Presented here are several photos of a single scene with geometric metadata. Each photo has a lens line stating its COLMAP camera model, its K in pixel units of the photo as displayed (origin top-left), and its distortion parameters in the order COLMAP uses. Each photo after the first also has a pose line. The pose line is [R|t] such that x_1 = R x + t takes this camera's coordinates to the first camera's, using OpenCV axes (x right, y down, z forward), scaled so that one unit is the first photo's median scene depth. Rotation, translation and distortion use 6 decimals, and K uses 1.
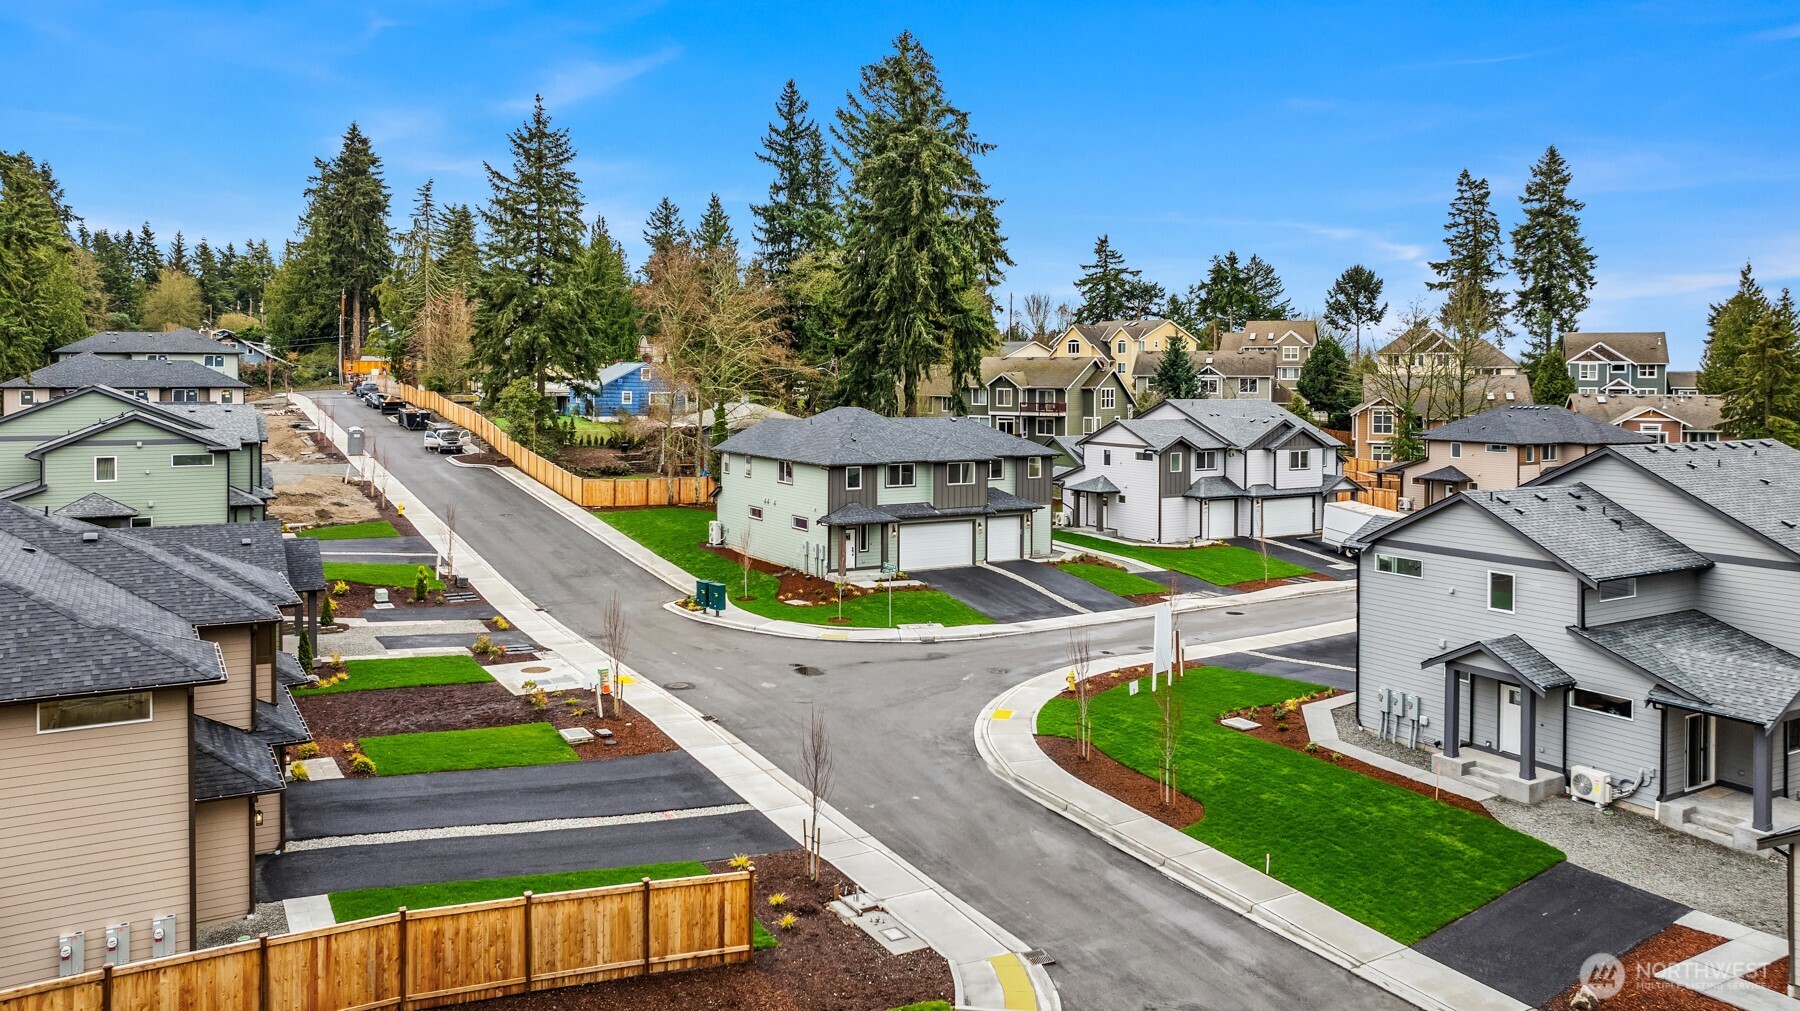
lens RADIAL K [[1260.4, 0, 899.2], [0, 1260.4, 357.9], [0, 0, 1]] dist [-0.006436, -0.004093]
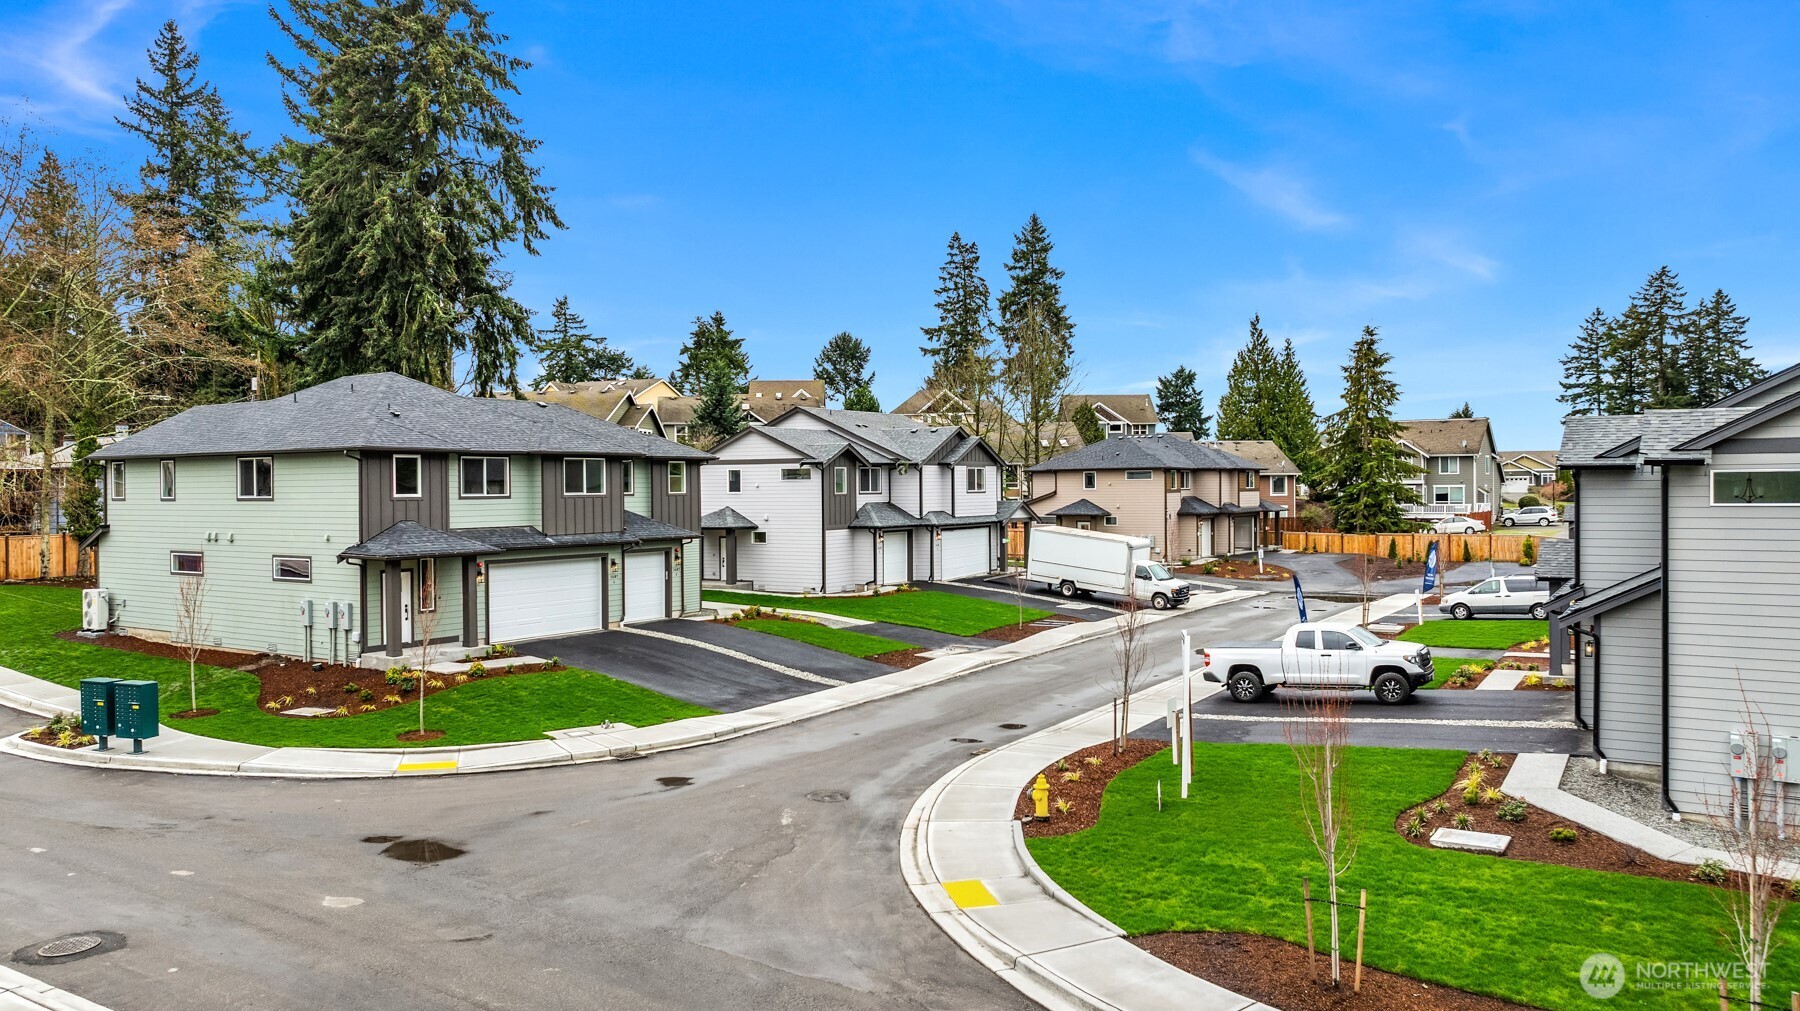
lens RADIAL K [[1264.1, 0, 885.8], [0, 1264.1, 485.8], [0, 0, 1]] dist [-0.037697, 0.036092]
pose [[0.898805, -0.013725, 0.438133, -0.069363], [0.008100, 0.999859, 0.014703, 0.073445], [-0.438273, -0.009666, 0.898790, 0.335125]]
